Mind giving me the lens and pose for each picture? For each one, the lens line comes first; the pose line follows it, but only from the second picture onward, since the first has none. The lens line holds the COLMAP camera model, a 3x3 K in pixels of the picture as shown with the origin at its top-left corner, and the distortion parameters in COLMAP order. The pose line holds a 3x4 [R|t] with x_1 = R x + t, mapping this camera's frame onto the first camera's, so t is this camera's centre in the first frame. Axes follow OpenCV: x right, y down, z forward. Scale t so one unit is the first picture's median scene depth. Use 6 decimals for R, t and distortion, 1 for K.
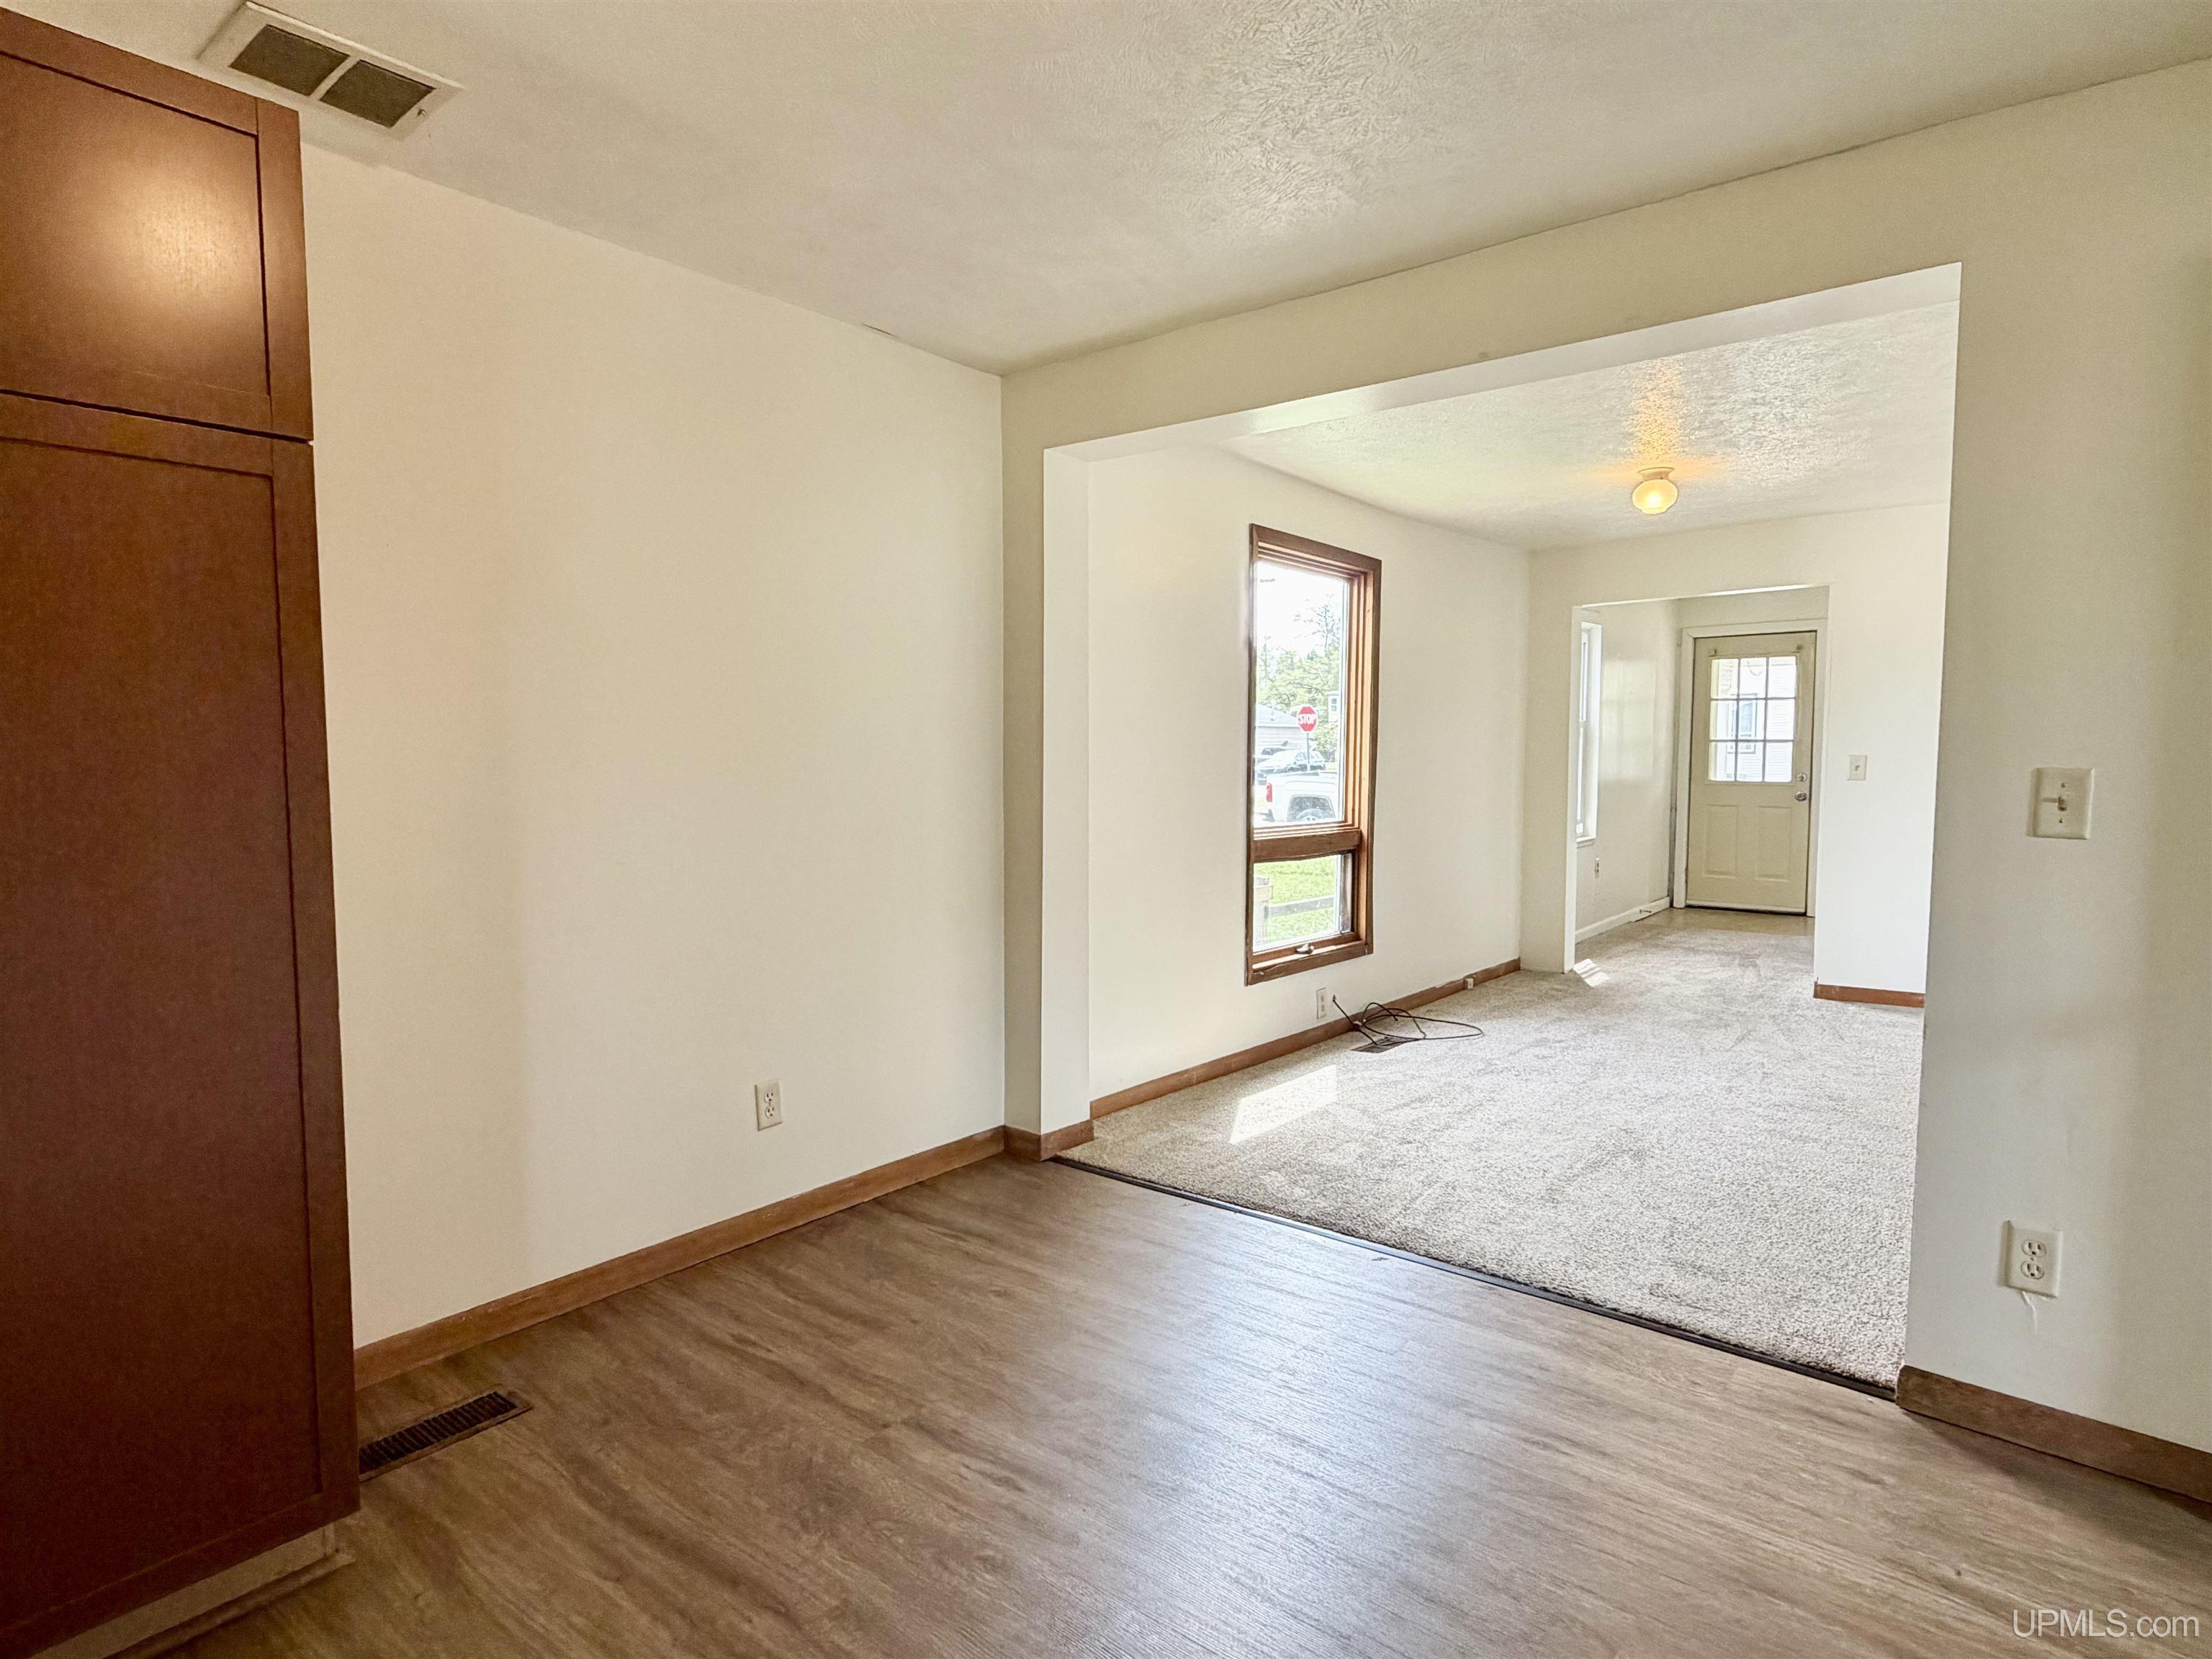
lens RADIAL K [[1215.5, 0, 1107.8], [0, 1215.5, 836.5], [0, 0, 1]] dist [0.003353, -0.002275]
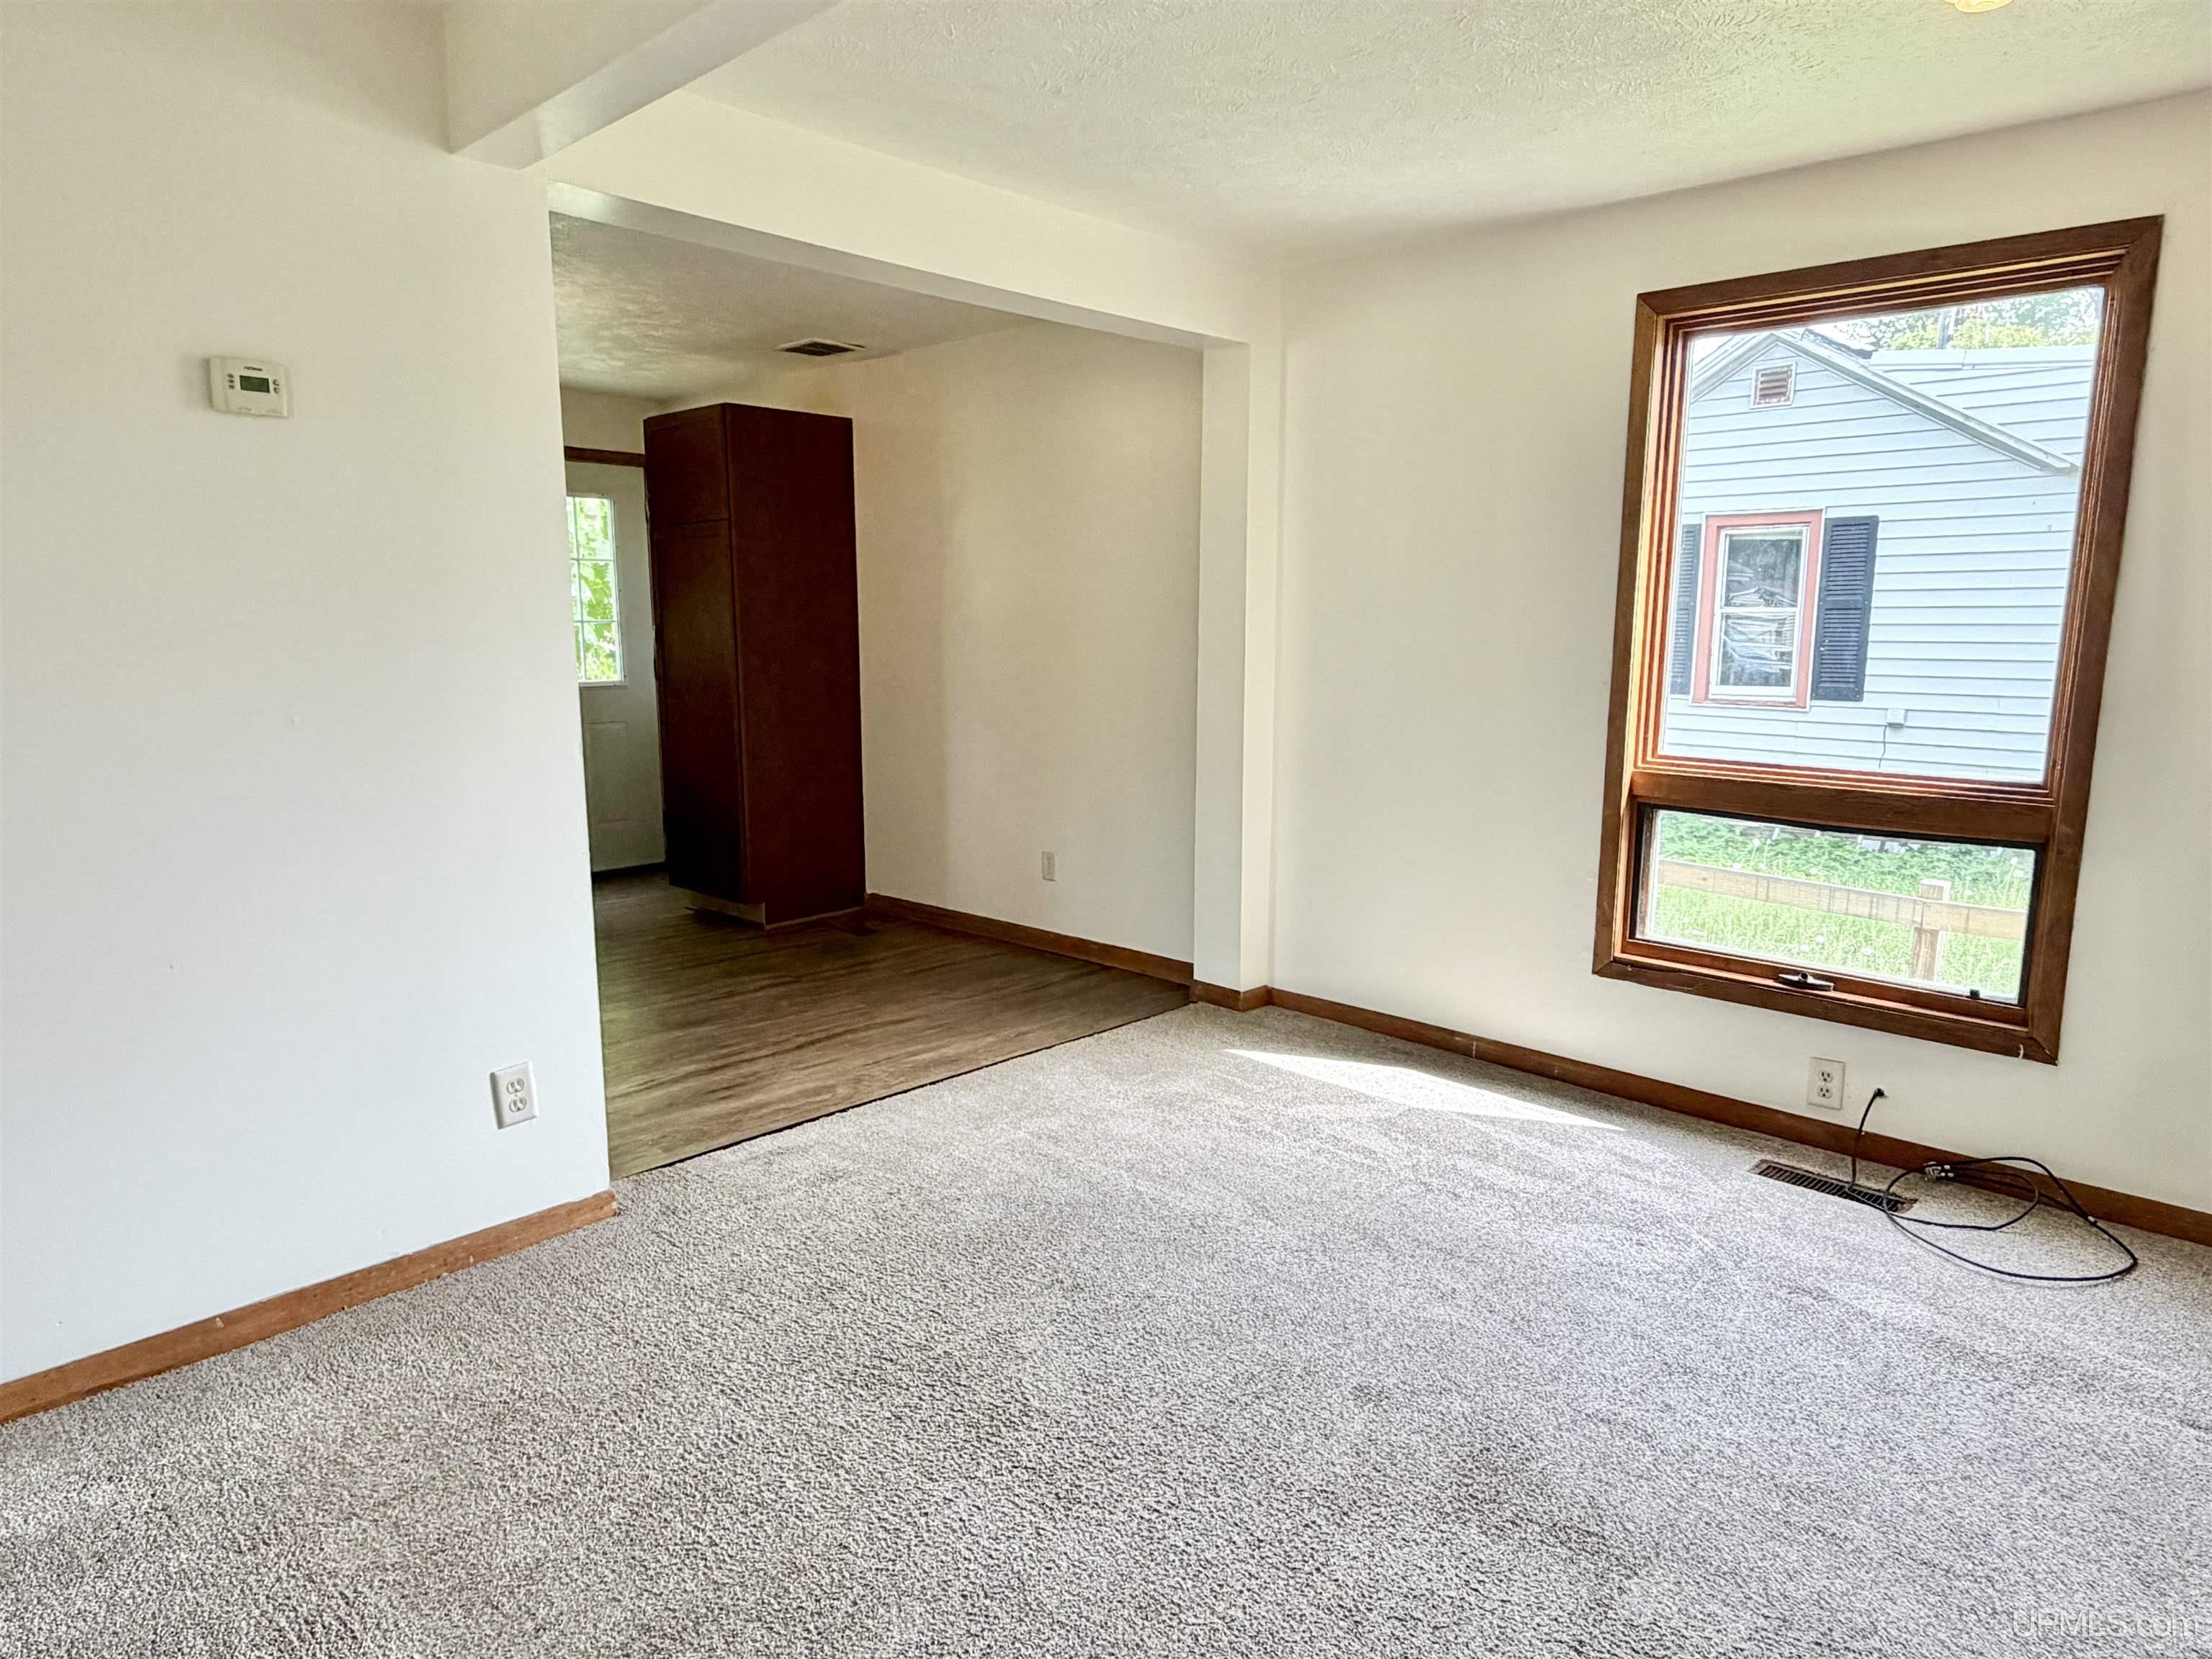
lens RADIAL K [[1354.9, 0, 1103.1], [0, 1354.9, 823.9], [0, 0, 1]] dist [-0.001312, 0.000796]
pose [[-0.077125, 0.145612, -0.986331, 0.772221], [-0.075298, 0.985602, 0.151393, -0.052450], [0.994174, 0.085945, -0.065050, 0.652481]]
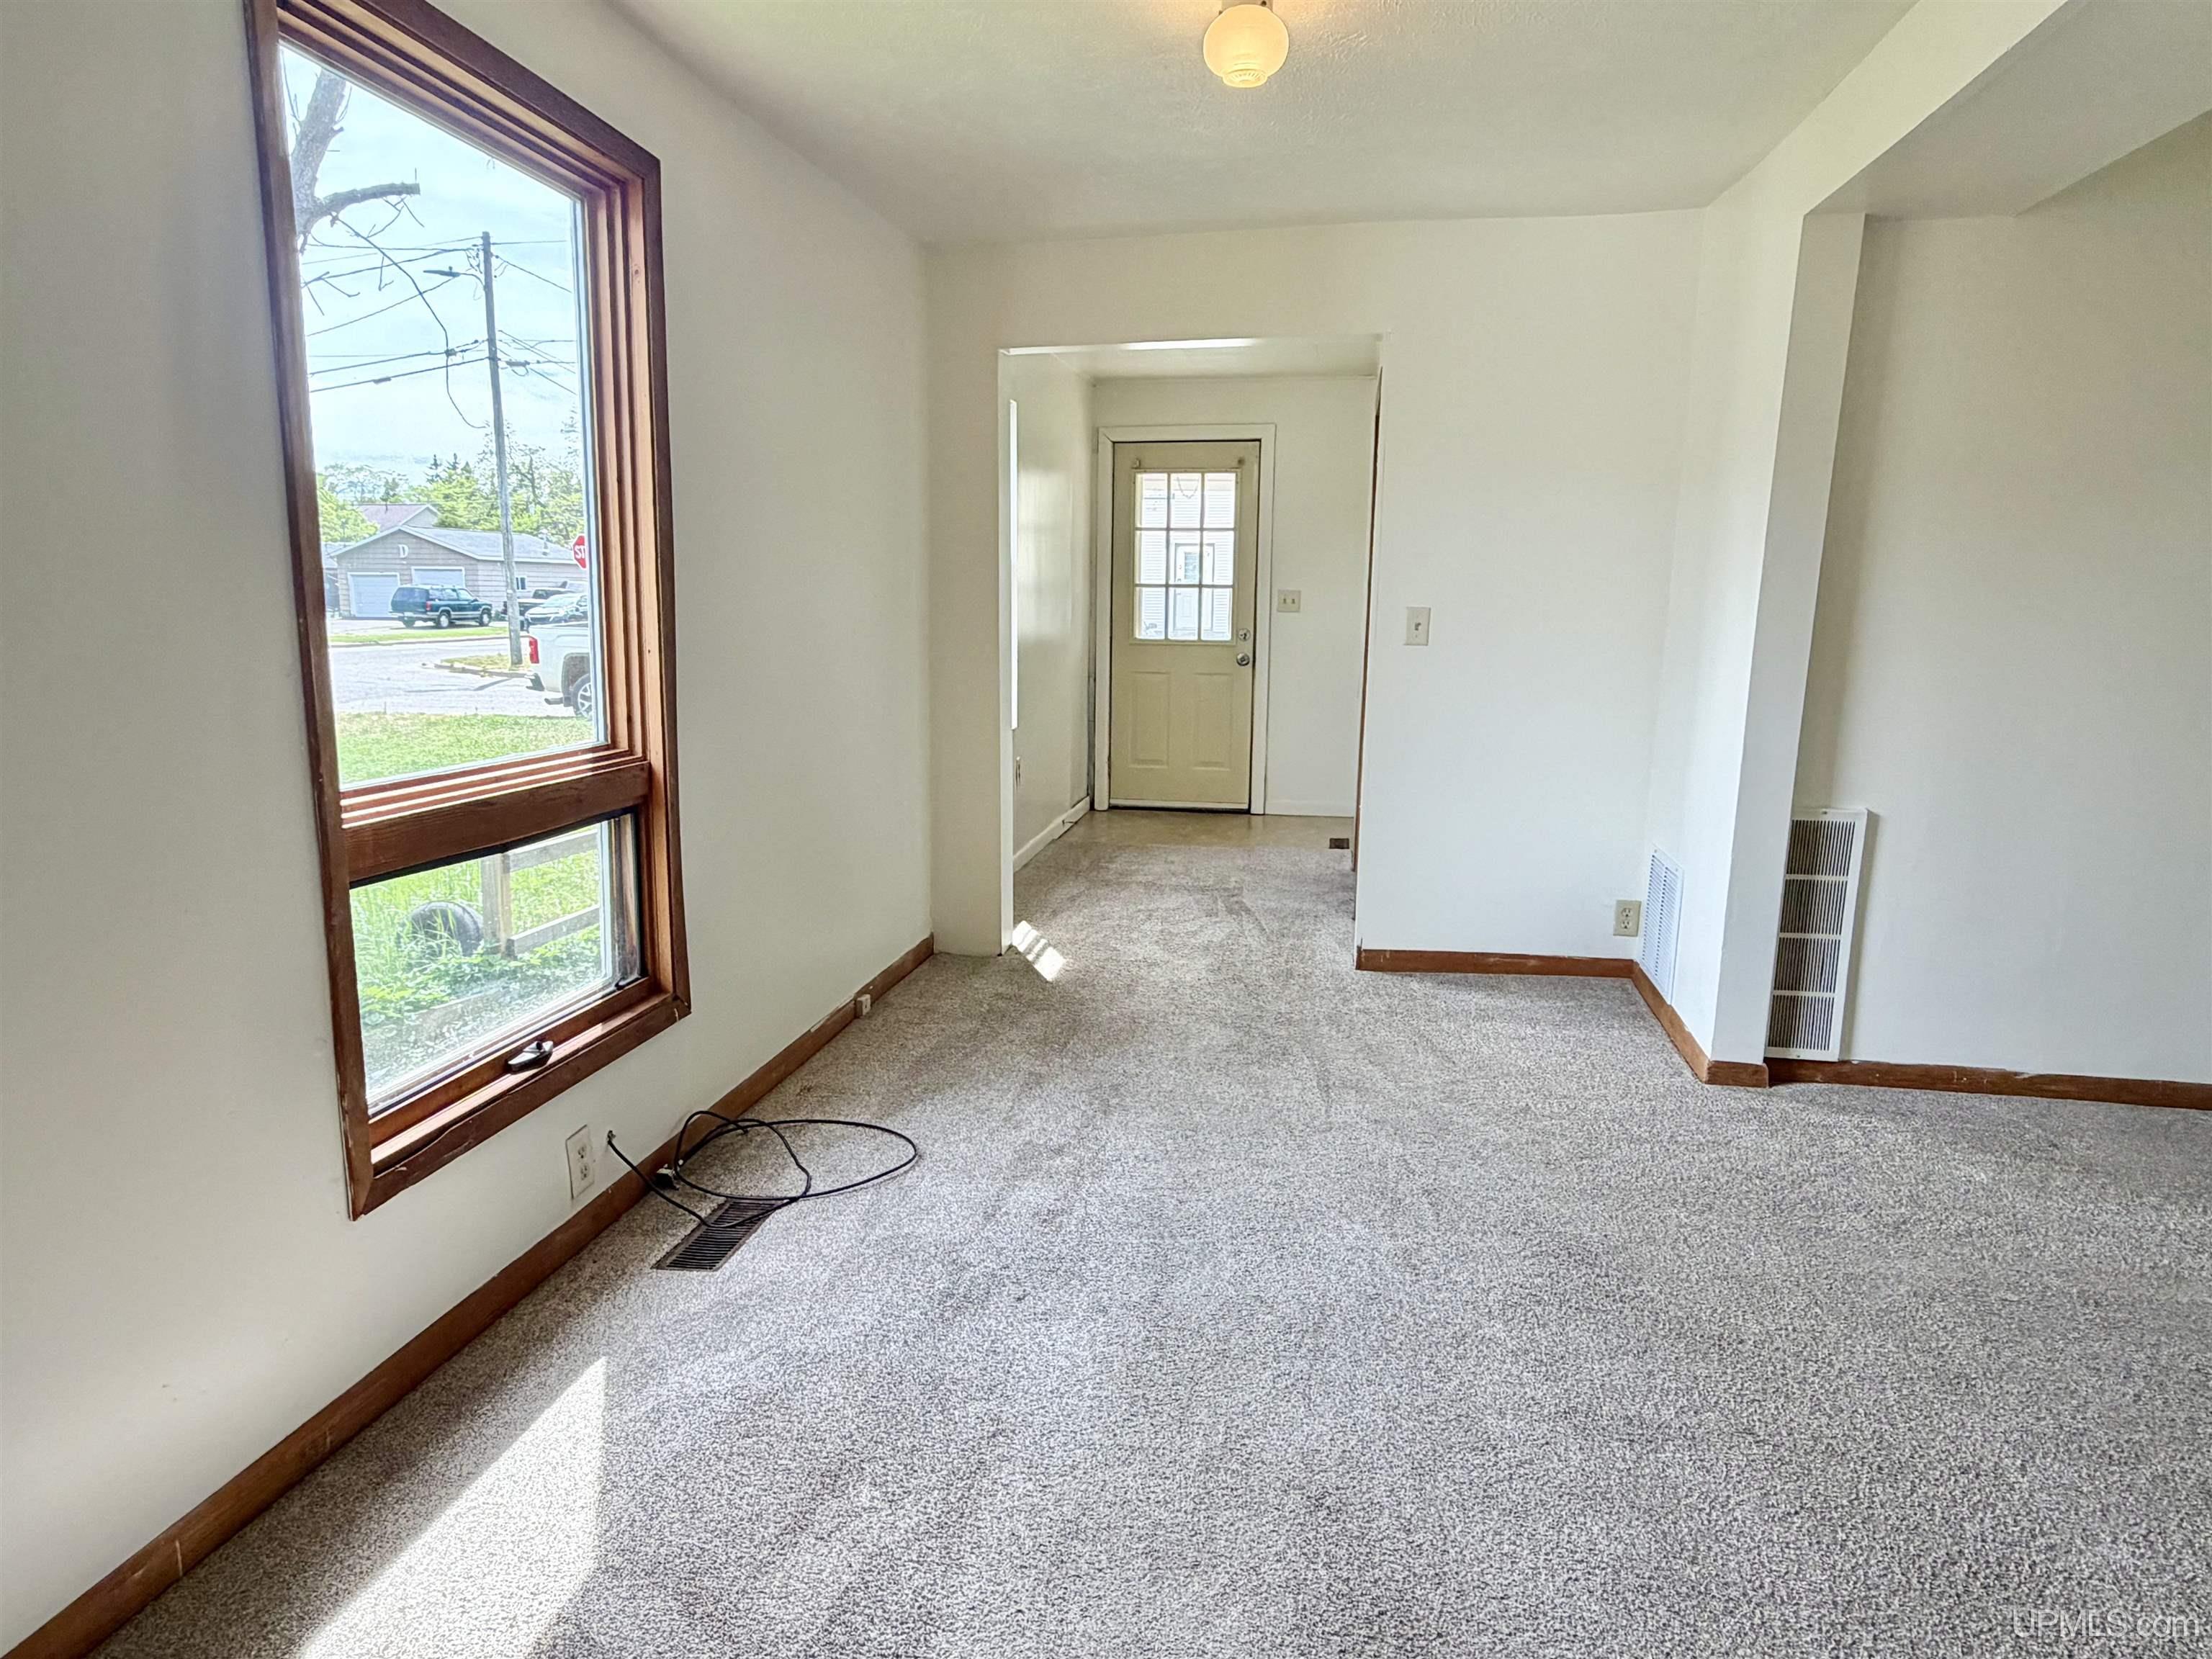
lens RADIAL K [[1354.9, 0, 1097.6], [0, 1354.9, 840.0], [0, 0, 1]] dist [-0.001312, 0.000796]
pose [[0.871949, -0.075845, 0.483687, 0.104141], [0.023320, 0.993241, 0.113708, -0.030500], [-0.489042, -0.087868, 0.867823, 0.459939]]
